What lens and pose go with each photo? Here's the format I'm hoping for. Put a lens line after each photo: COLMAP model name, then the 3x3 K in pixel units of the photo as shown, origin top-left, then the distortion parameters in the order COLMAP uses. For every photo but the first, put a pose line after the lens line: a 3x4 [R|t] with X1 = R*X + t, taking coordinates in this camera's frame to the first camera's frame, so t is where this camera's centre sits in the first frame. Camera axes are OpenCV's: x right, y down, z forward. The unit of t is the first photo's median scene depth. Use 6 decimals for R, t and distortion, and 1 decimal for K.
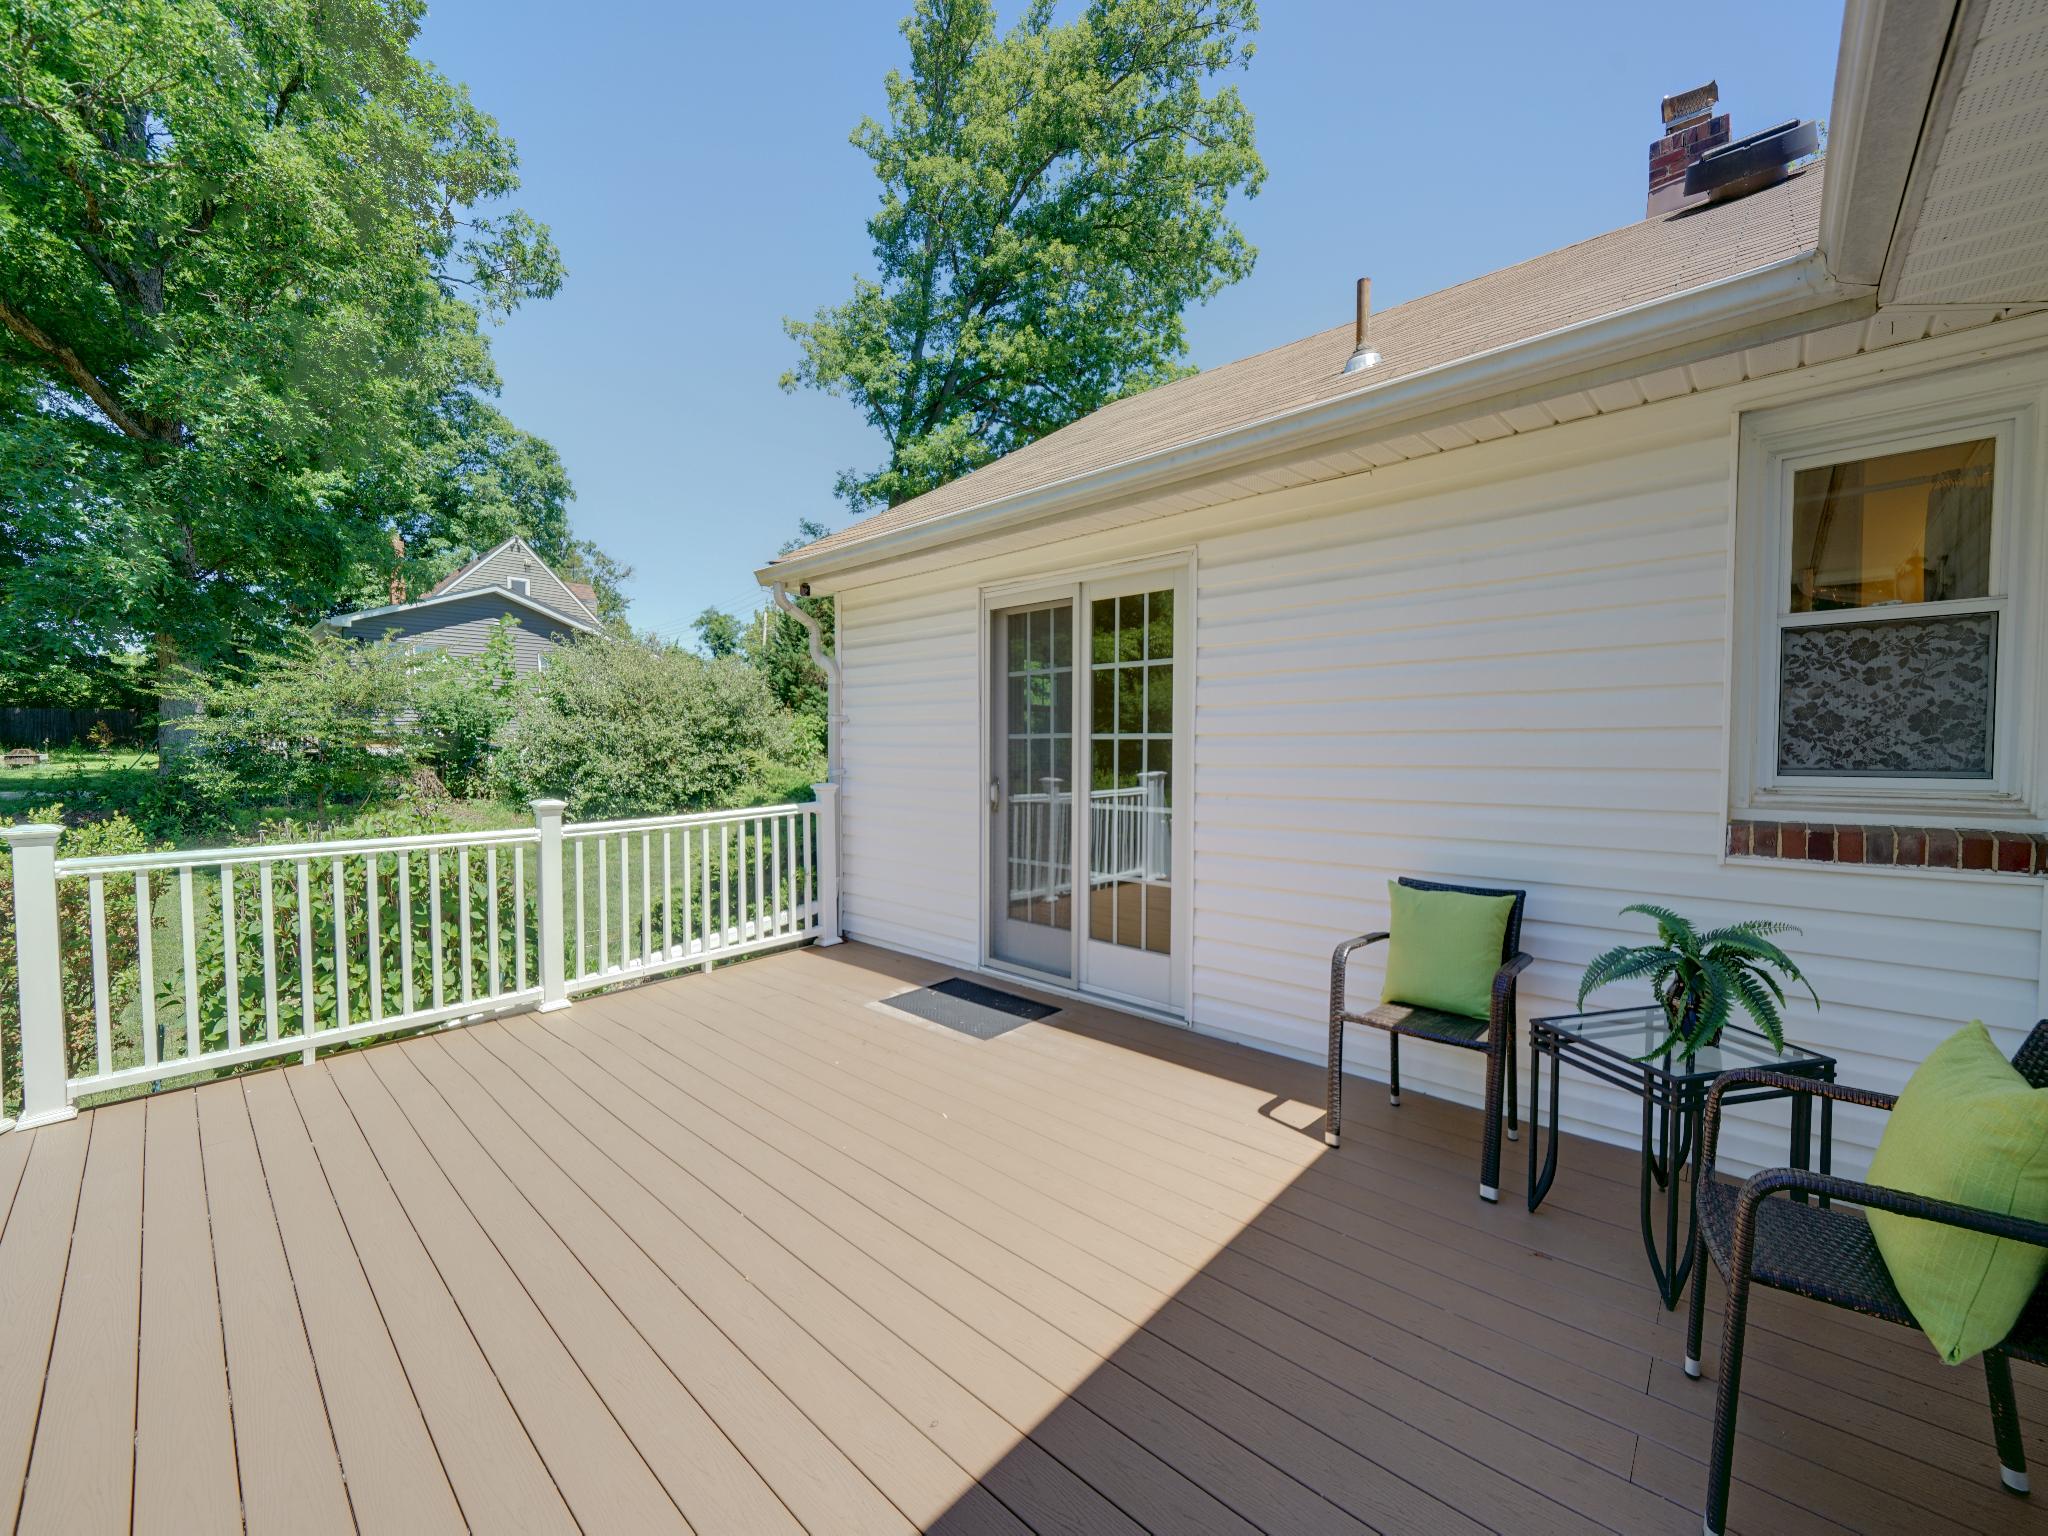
lens RADIAL K [[809.4, 0, 1023.3], [0, 809.4, 773.3], [0, 0, 1]] dist [0.002619, -0.000044]
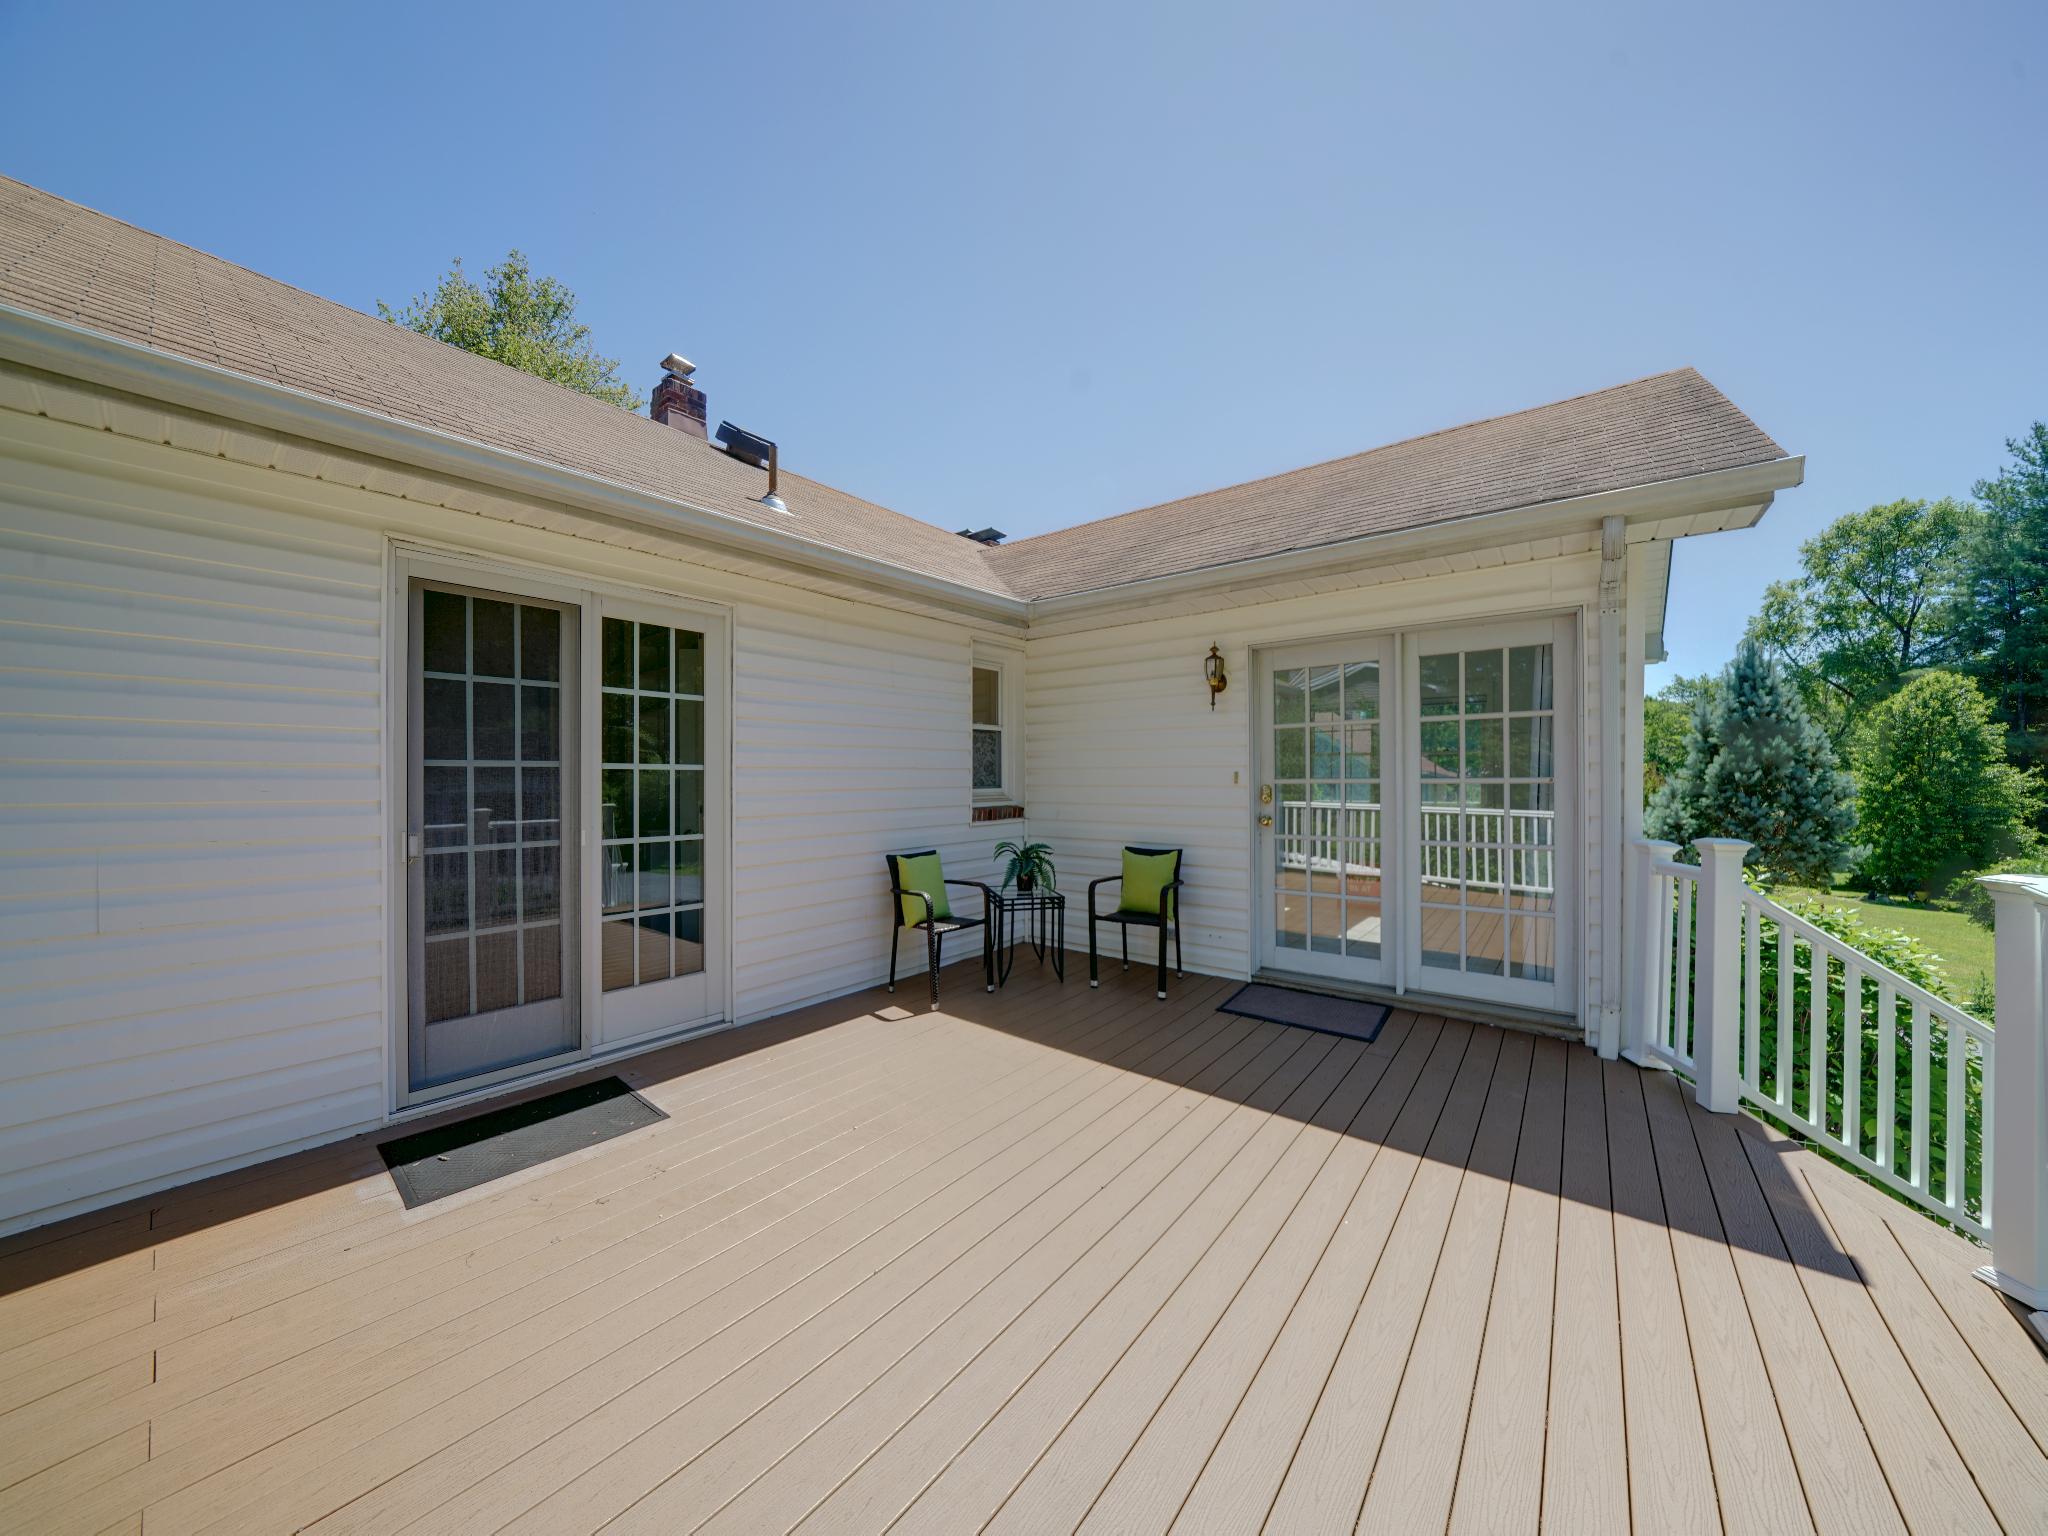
lens RADIAL K [[712.1, 0, 1025.2], [0, 712.1, 779.1], [0, 0, 1]] dist [-0.012211, 0.000877]
pose [[-0.071680, -0.000960, 0.997427, -0.777555], [0.036266, 0.999336, 0.003568, -0.017619], [-0.996768, 0.036429, -0.071598, 0.622896]]
